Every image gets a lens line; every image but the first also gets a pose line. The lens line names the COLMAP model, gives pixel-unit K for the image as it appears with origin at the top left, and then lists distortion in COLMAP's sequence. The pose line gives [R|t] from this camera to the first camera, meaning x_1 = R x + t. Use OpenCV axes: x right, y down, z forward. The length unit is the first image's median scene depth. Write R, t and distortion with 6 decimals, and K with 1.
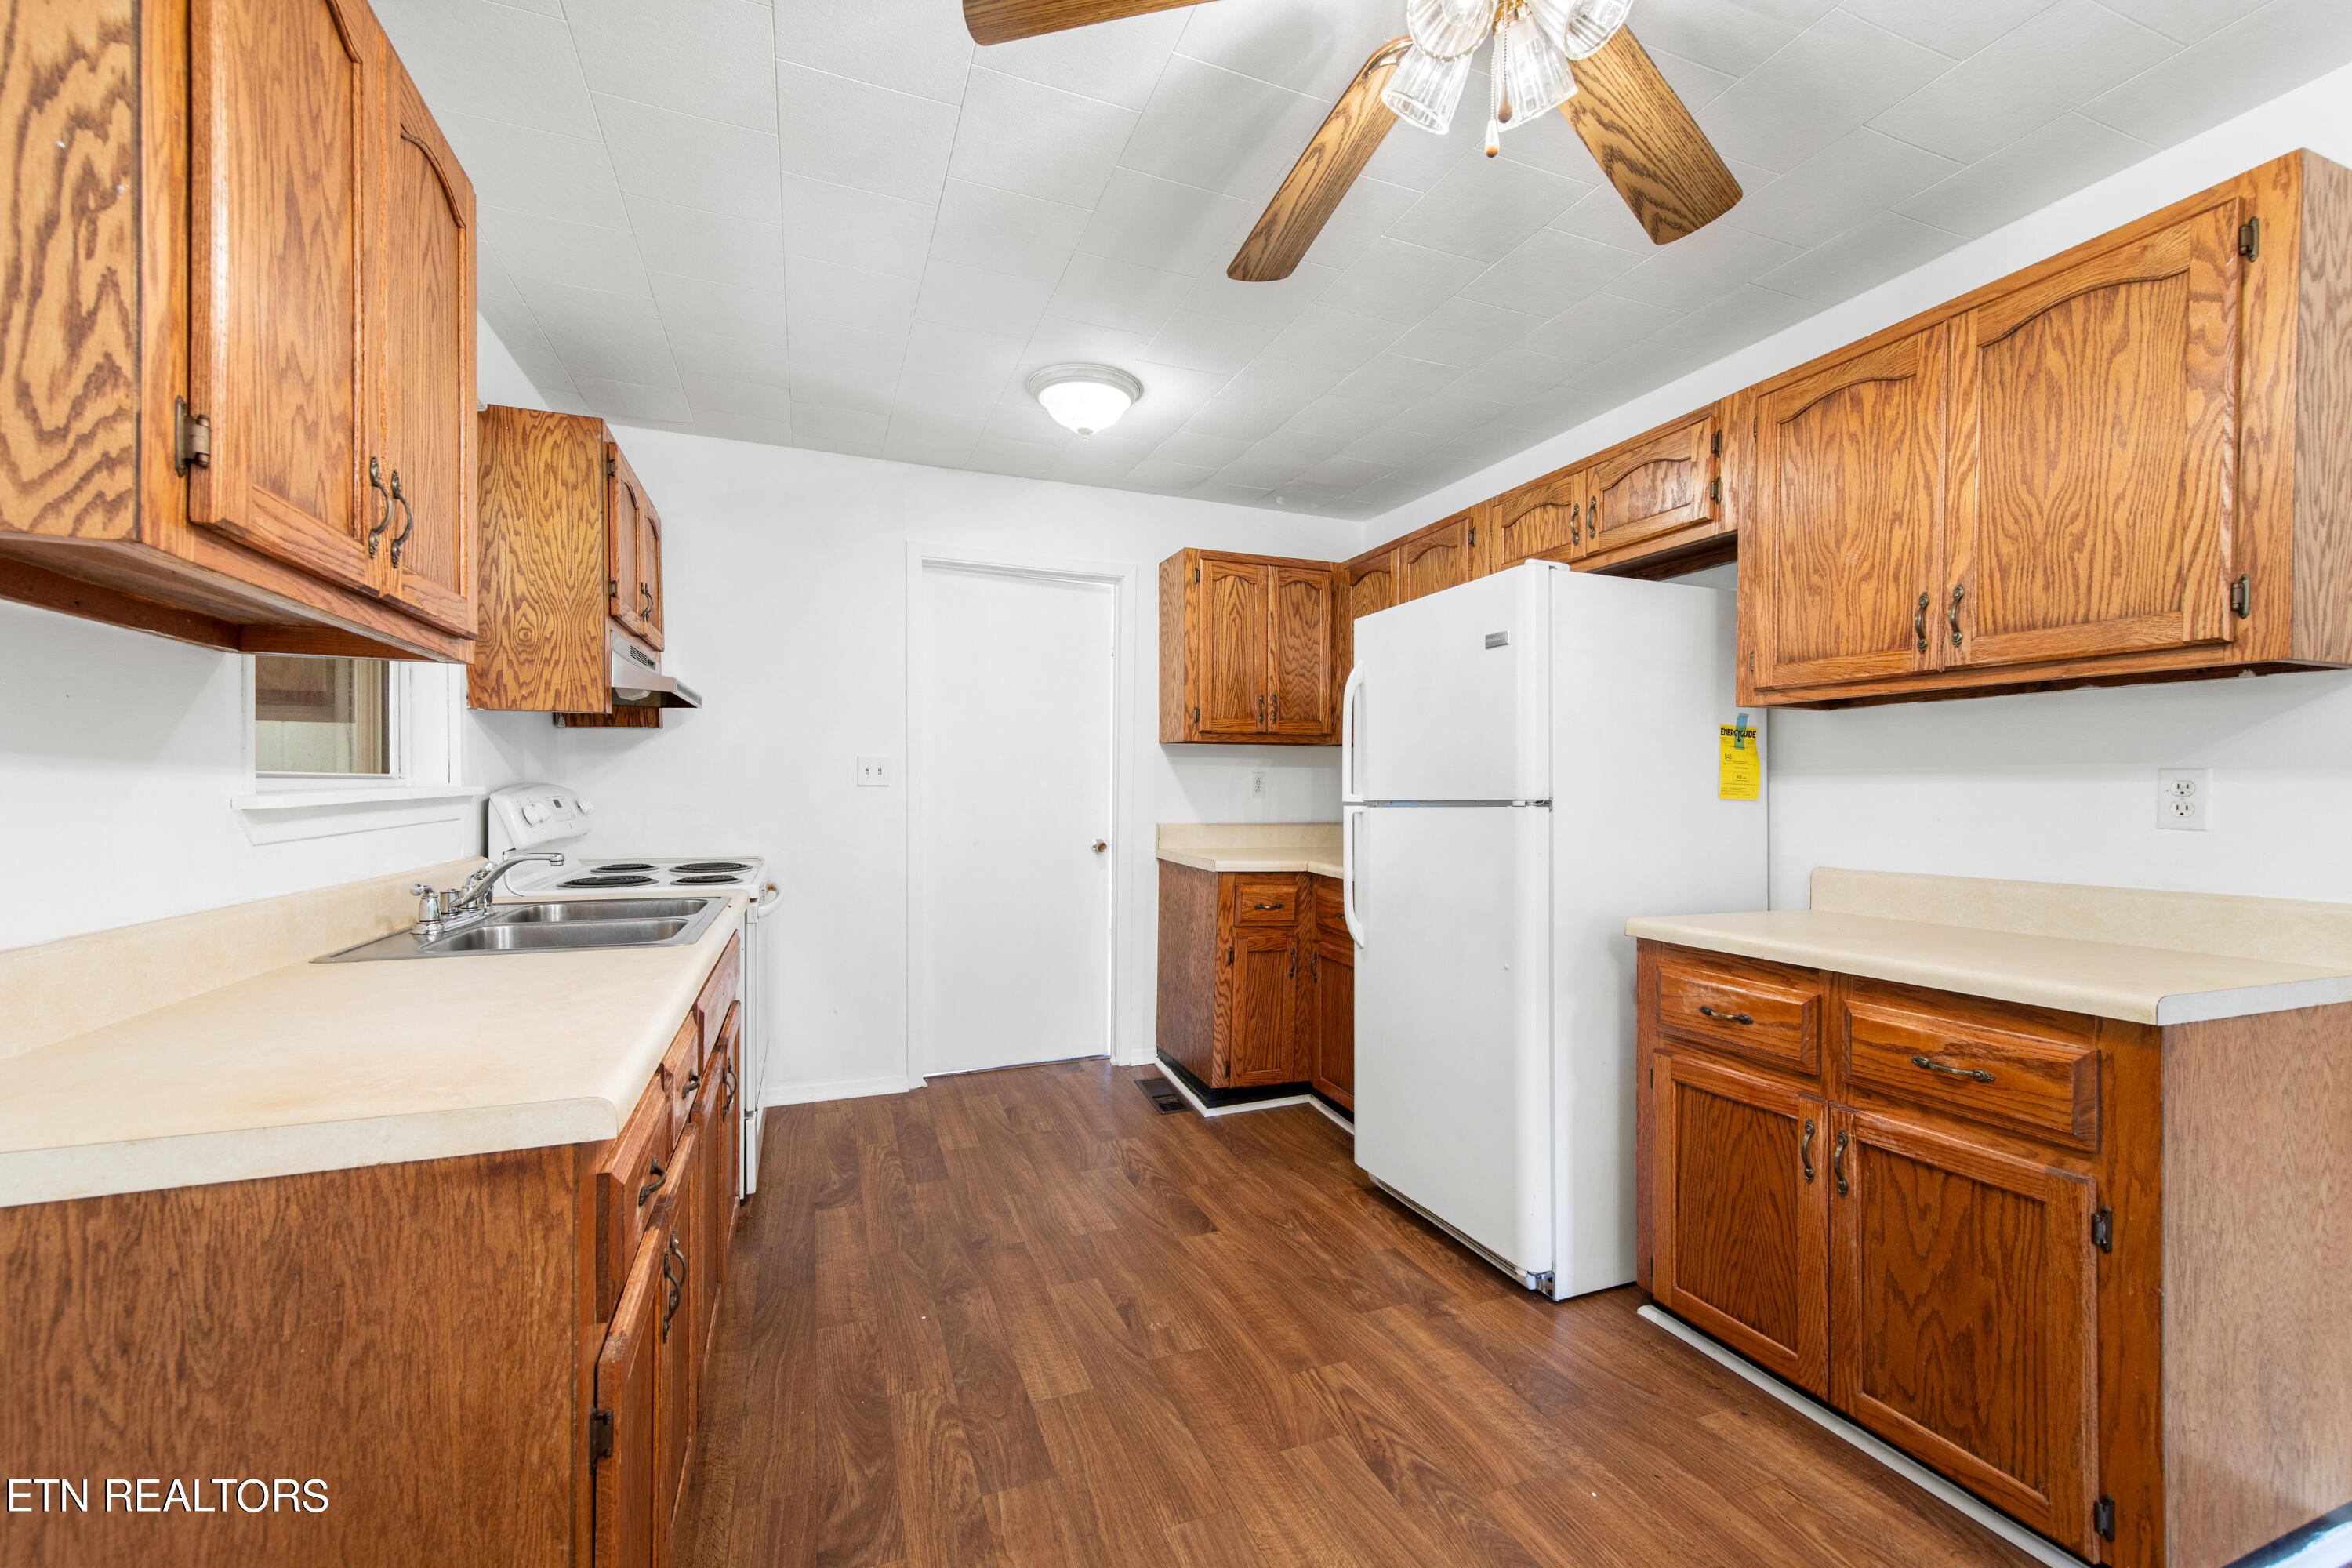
lens RADIAL K [[913.2, 0, 1172.4], [0, 913.2, 792.8], [0, 0, 1]] dist [0.009317, -0.001536]
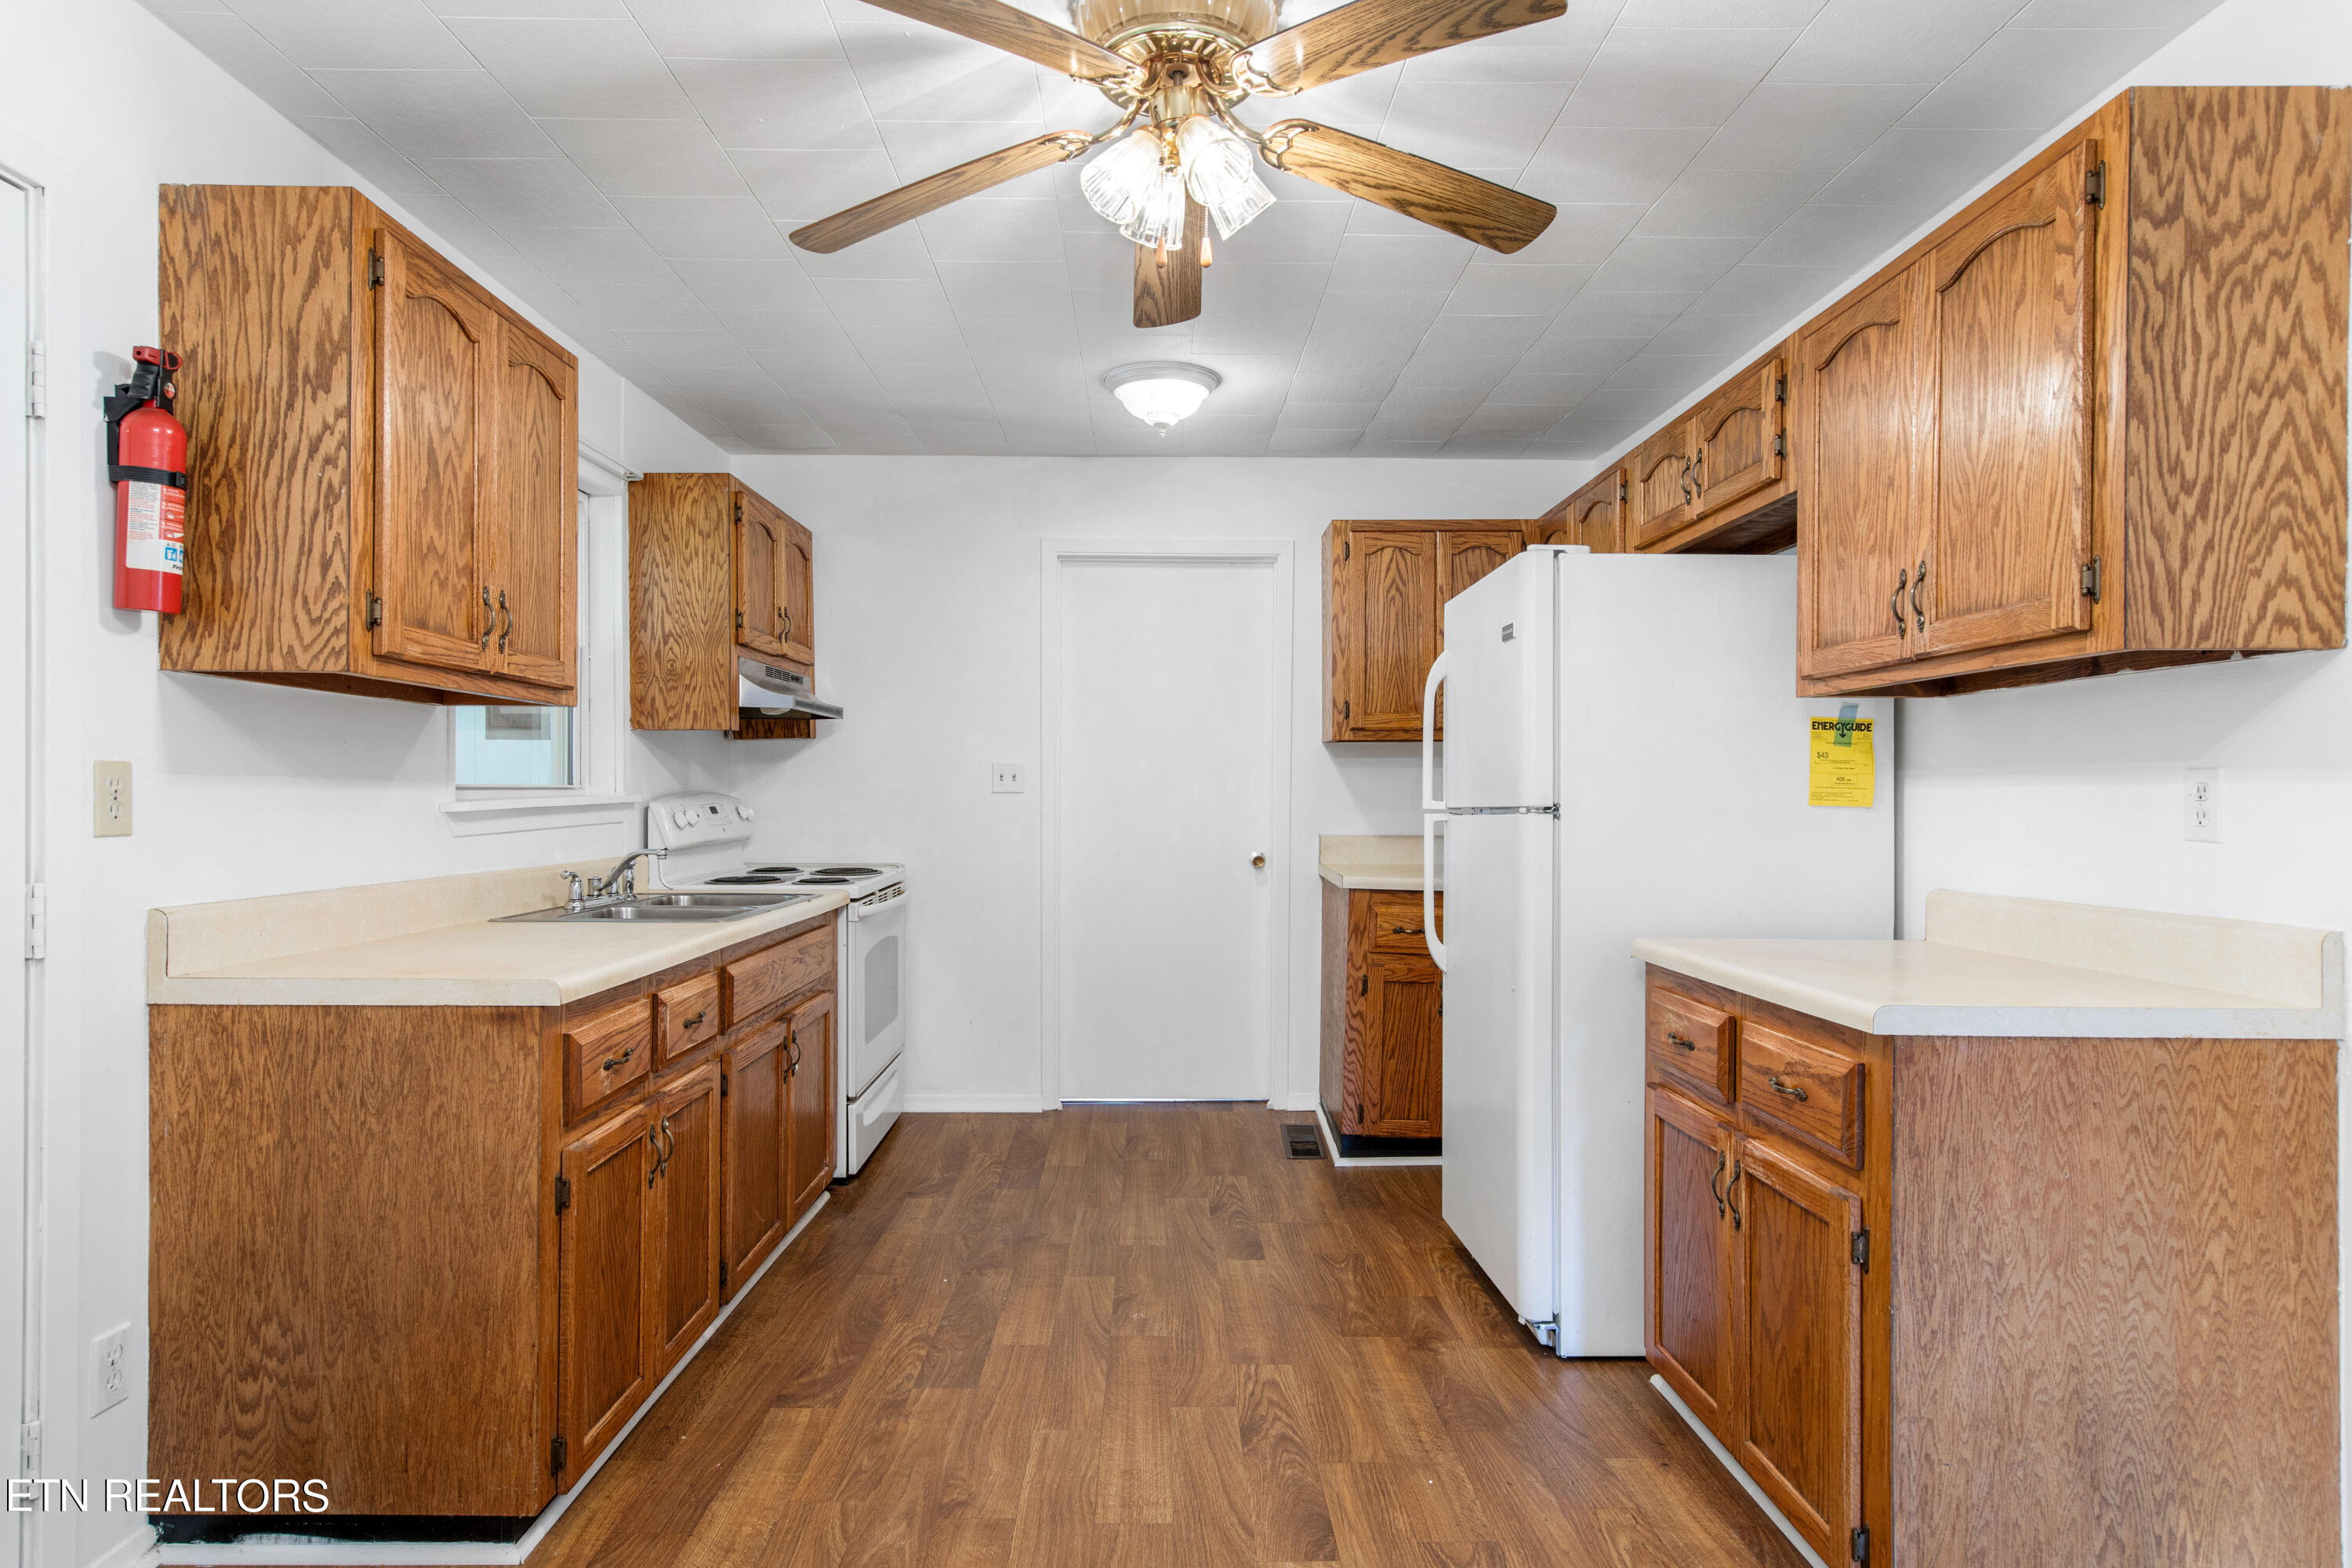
lens RADIAL K [[1247.9, 0, 1179.8], [0, 1247.9, 787.2], [0, 0, 1]] dist [0.007992, 0.000098]
pose [[0.940246, -0.005286, -0.340456, 0.584468], [0.001768, 0.999942, -0.010643, 0.001274], [0.340492, 0.009405, 0.940200, -0.361944]]
